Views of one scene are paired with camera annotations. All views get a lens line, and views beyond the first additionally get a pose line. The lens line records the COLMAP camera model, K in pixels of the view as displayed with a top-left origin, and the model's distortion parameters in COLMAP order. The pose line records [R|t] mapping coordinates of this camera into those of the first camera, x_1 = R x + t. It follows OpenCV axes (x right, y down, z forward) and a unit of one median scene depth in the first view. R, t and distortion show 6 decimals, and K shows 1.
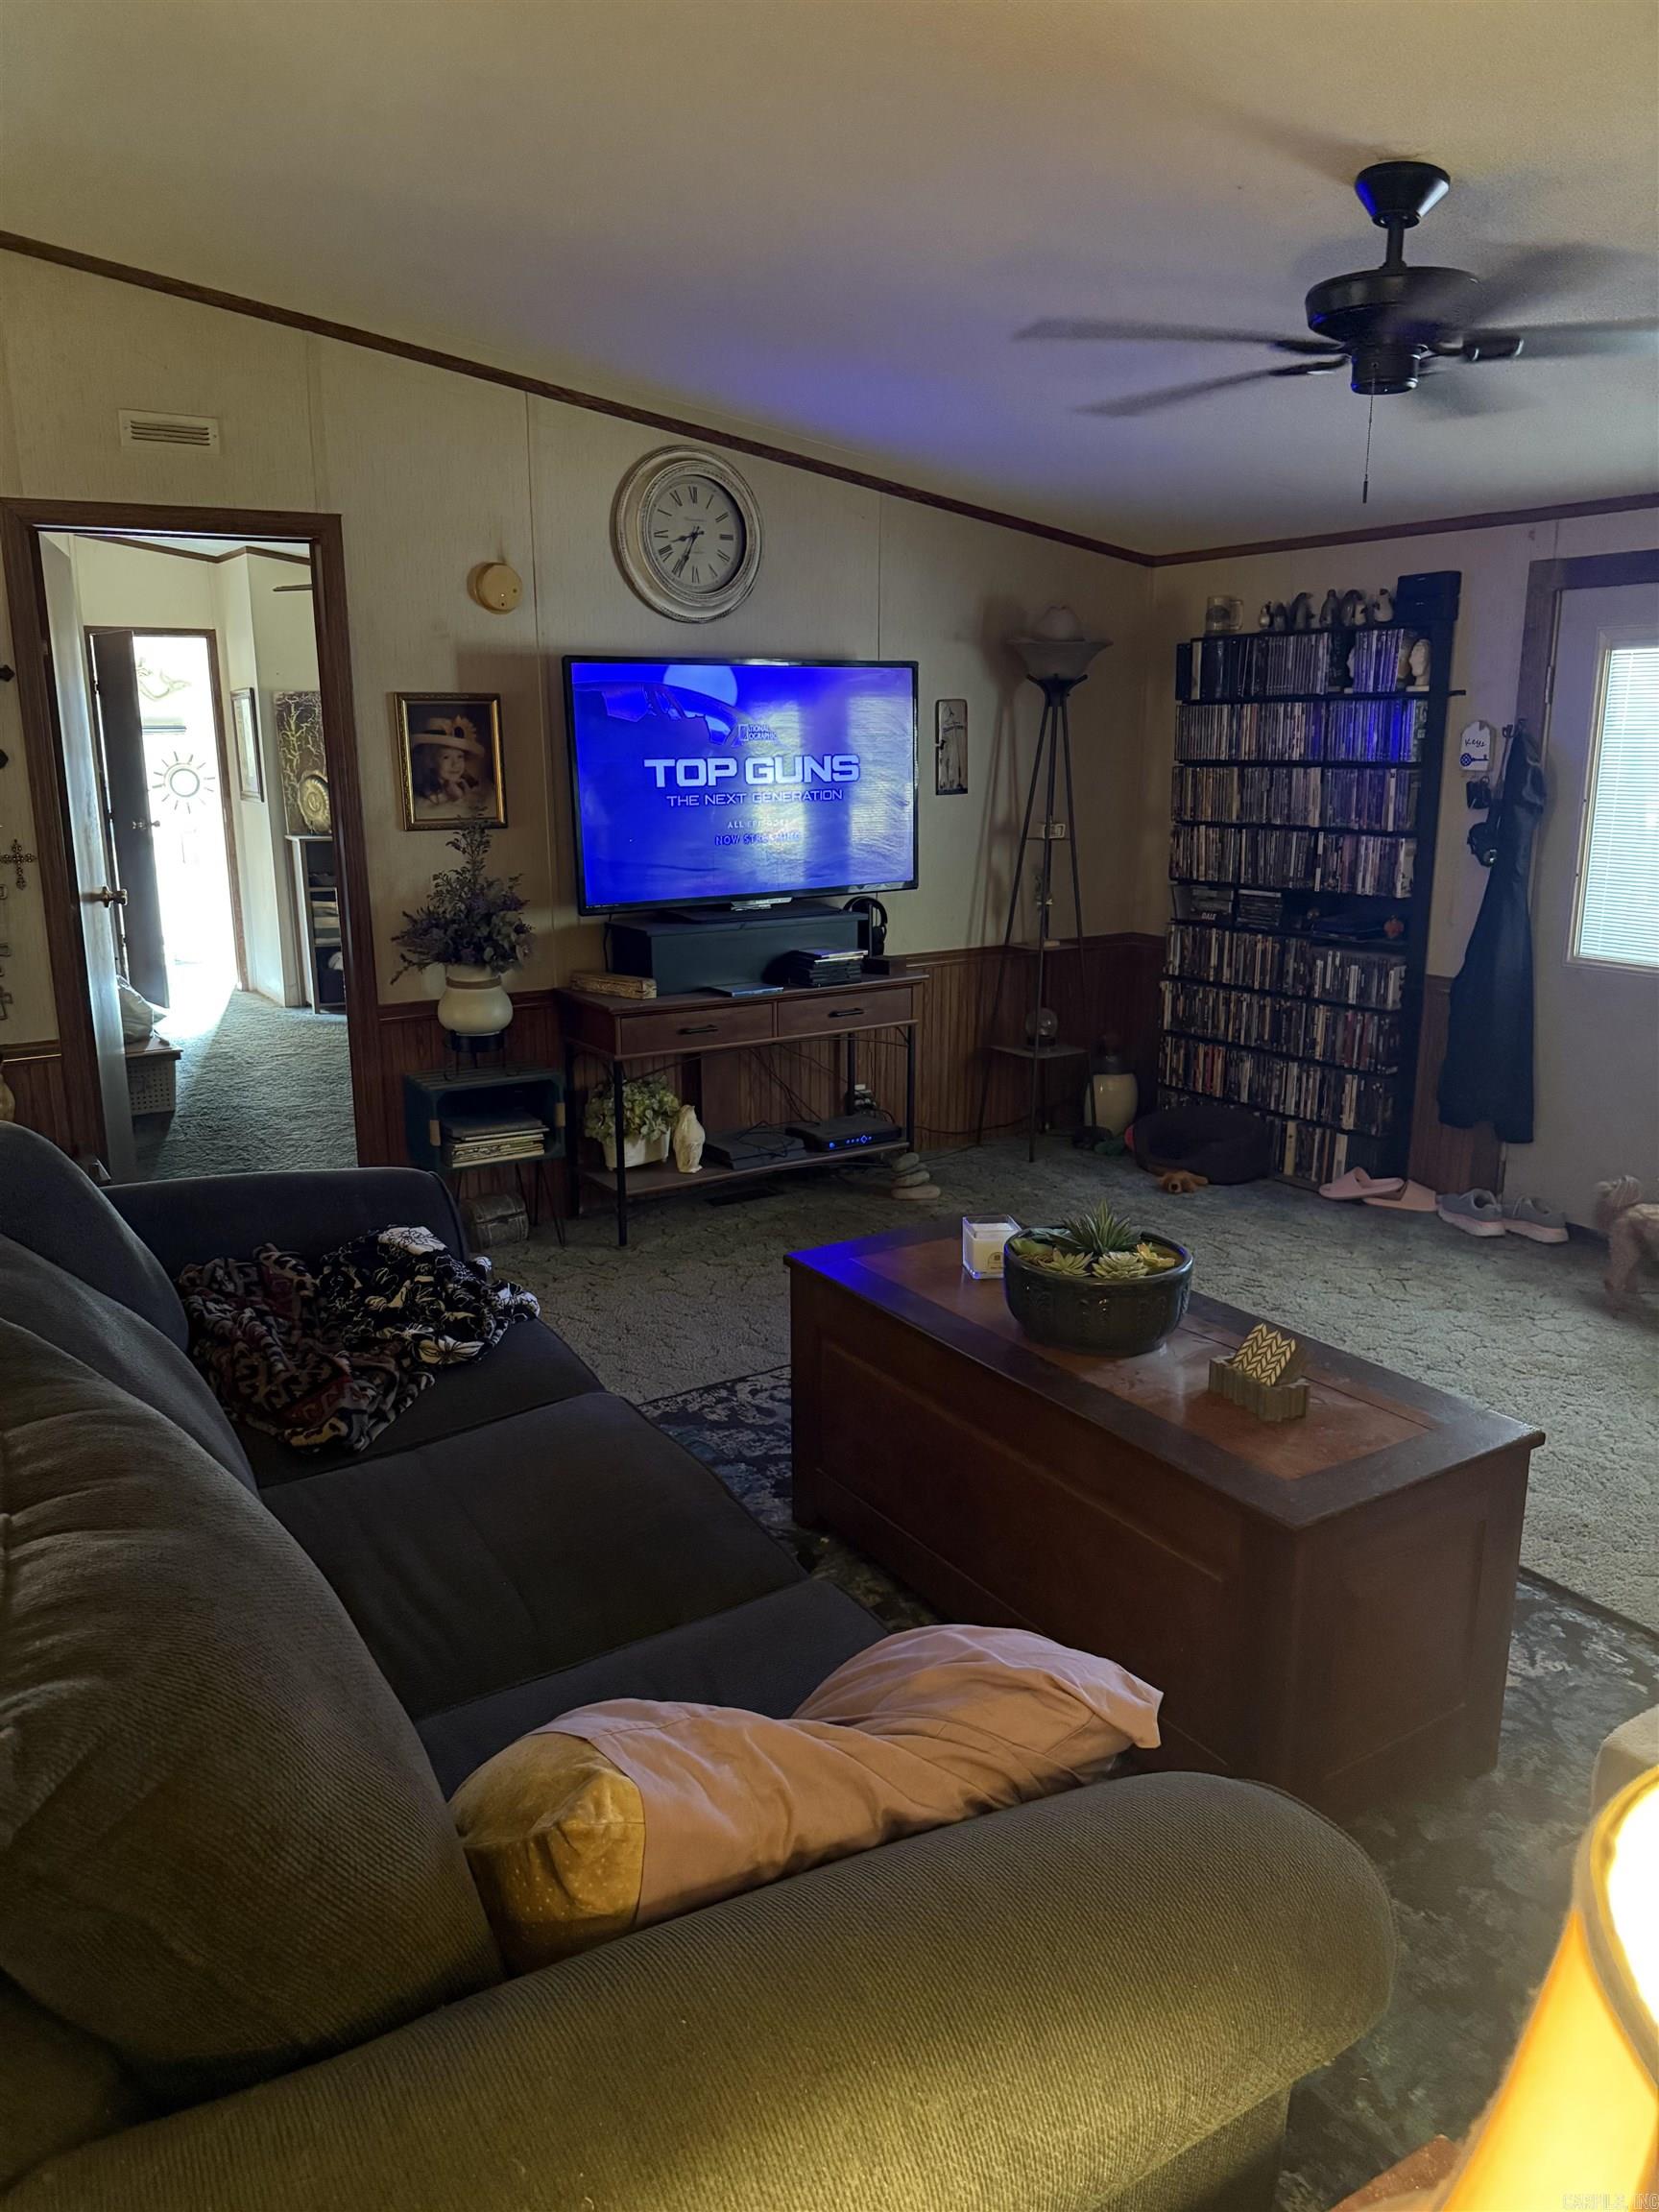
lens RADIAL K [[1561.6, 0, 827.4], [0, 1561.6, 1126.5], [0, 0, 1]] dist [0.034848, -0.048968]
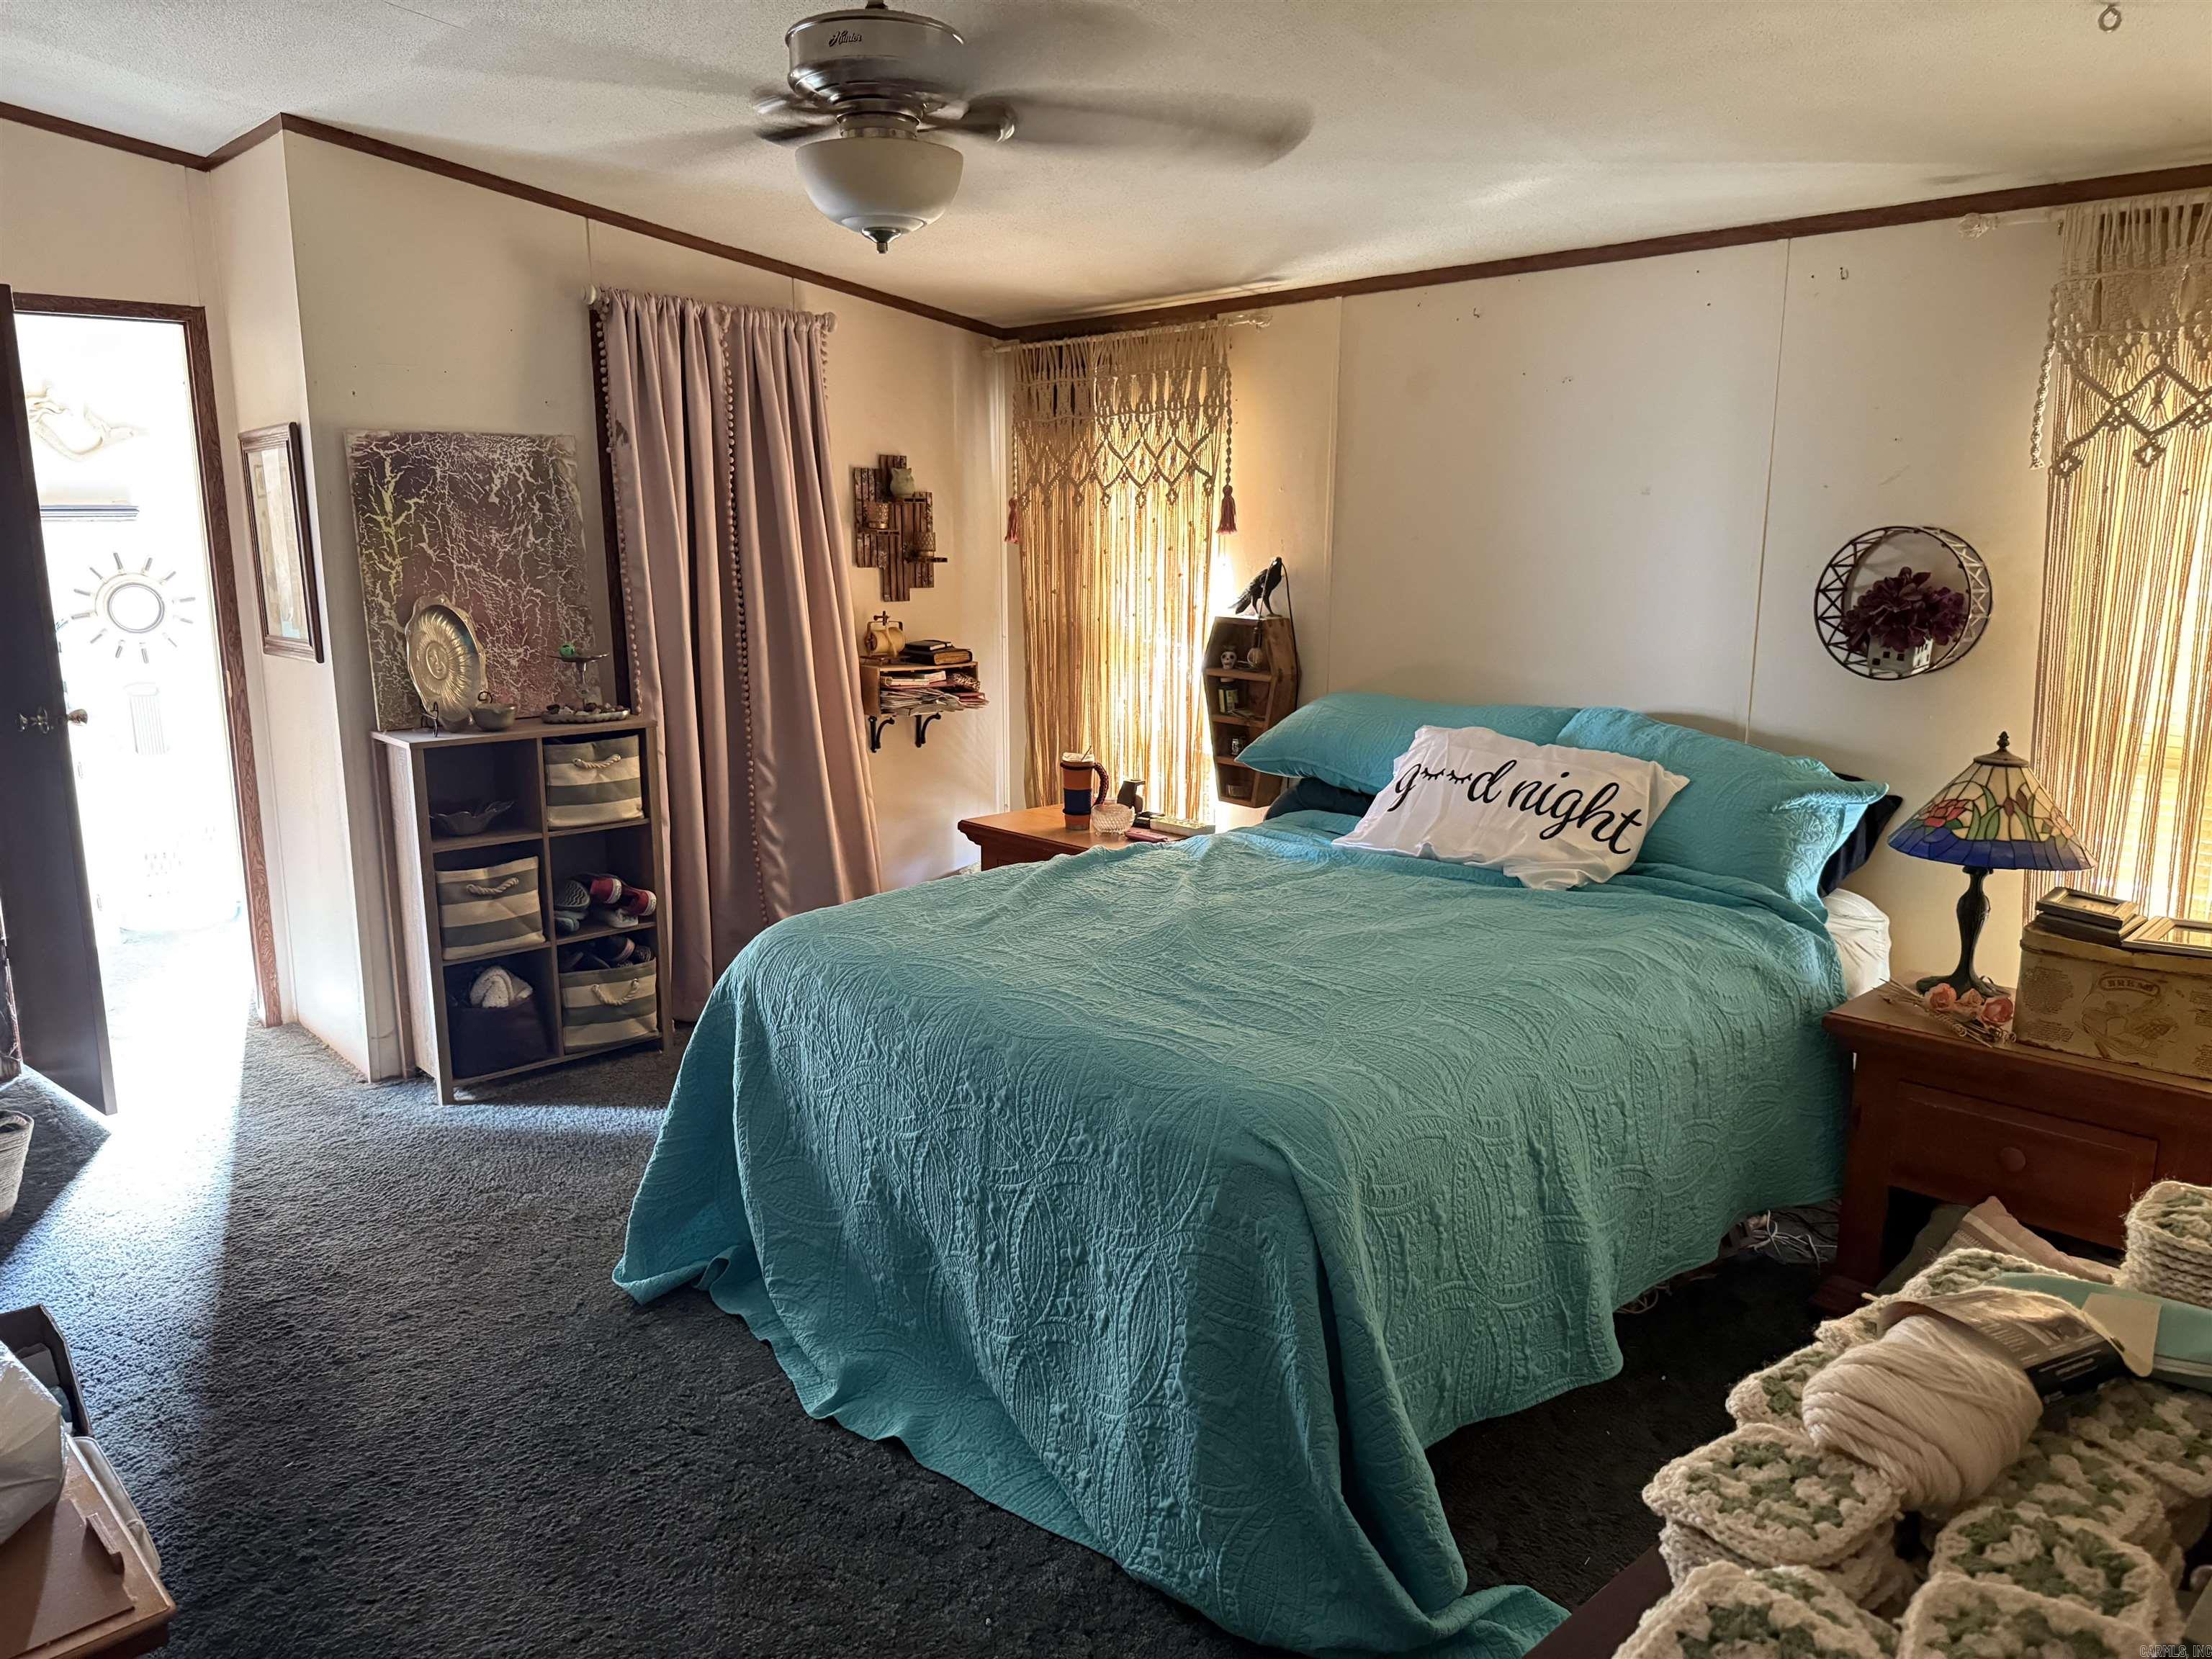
lens RADIAL K [[1561.6, 0, 1104.7], [0, 1561.6, 825.6], [0, 0, 1]] dist [0.034848, -0.048968]
pose [[0.985044, -0.033786, 0.168959, -0.208191], [0.041523, 0.998235, -0.042470, -0.127543], [-0.167226, 0.048850, 0.984708, 0.495304]]
